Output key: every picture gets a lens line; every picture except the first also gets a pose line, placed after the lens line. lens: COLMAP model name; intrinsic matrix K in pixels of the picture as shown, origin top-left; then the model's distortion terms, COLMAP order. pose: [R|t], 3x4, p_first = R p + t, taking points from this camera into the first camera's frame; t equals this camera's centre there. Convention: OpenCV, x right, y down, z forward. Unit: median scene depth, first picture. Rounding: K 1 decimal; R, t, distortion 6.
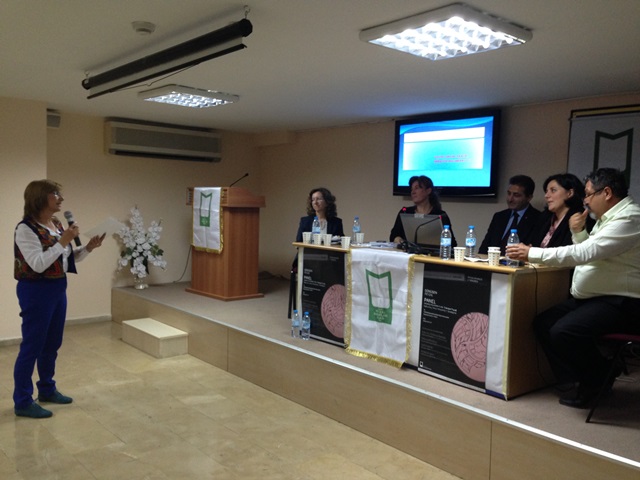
lens RADIAL K [[586.6, 0, 320.0], [0, 586.6, 240.0], [0, 0, 1]] dist [0.109481, -0.173277]
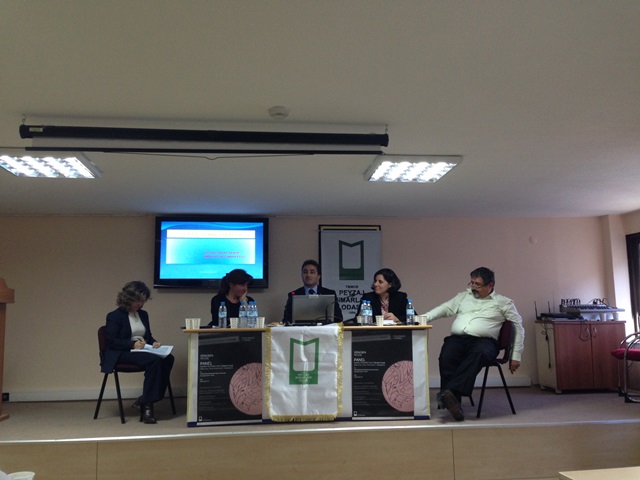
lens RADIAL K [[580.9, 0, 320.0], [0, 580.9, 240.0], [0, 0, 1]] dist [0.084338, -0.093590]
pose [[0.561941, 0.074176, 0.823845, -0.911310], [0.085830, 0.985366, -0.147263, 0.025379], [-0.822712, 0.153464, 0.547351, 0.331727]]
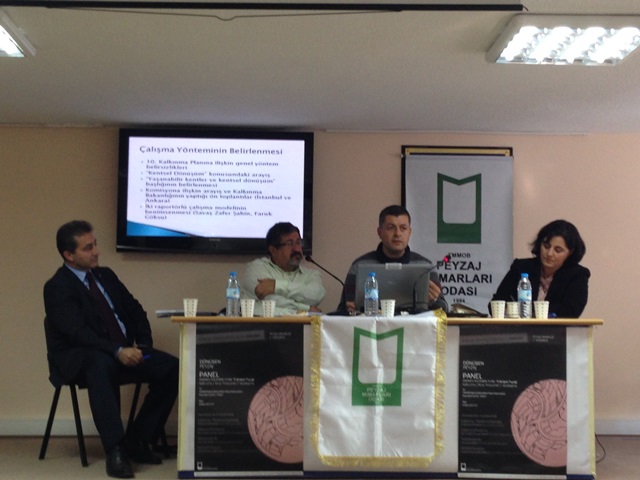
lens RADIAL K [[1045.9, 0, 320.0], [0, 1045.9, 240.0], [0, 0, 1]] dist [0.037869, 0.148174]
pose [[0.620455, 0.039700, 0.783237, -0.949924], [0.064092, 0.992810, -0.101095, 0.053752], [-0.781619, 0.112924, 0.613449, 0.320891]]
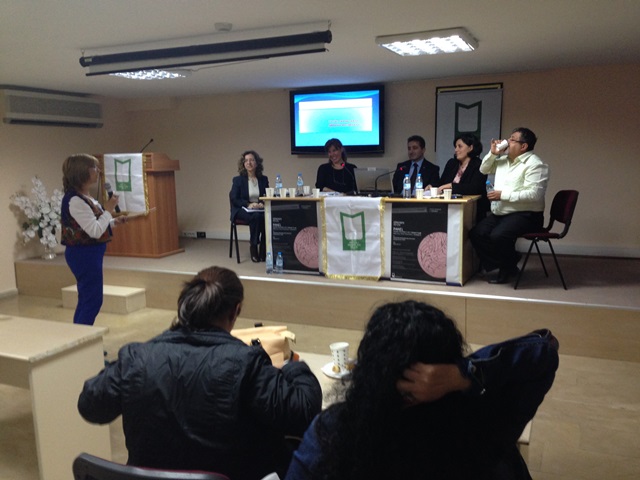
lens RADIAL K [[580.9, 0, 320.0], [0, 580.9, 240.0], [0, 0, 1]] dist [0.084338, -0.093590]
pose [[0.903562, -0.104846, 0.415431, -0.552263], [0.073152, 0.993111, 0.091534, -0.011710], [-0.422166, -0.052317, 0.905008, -0.175043]]
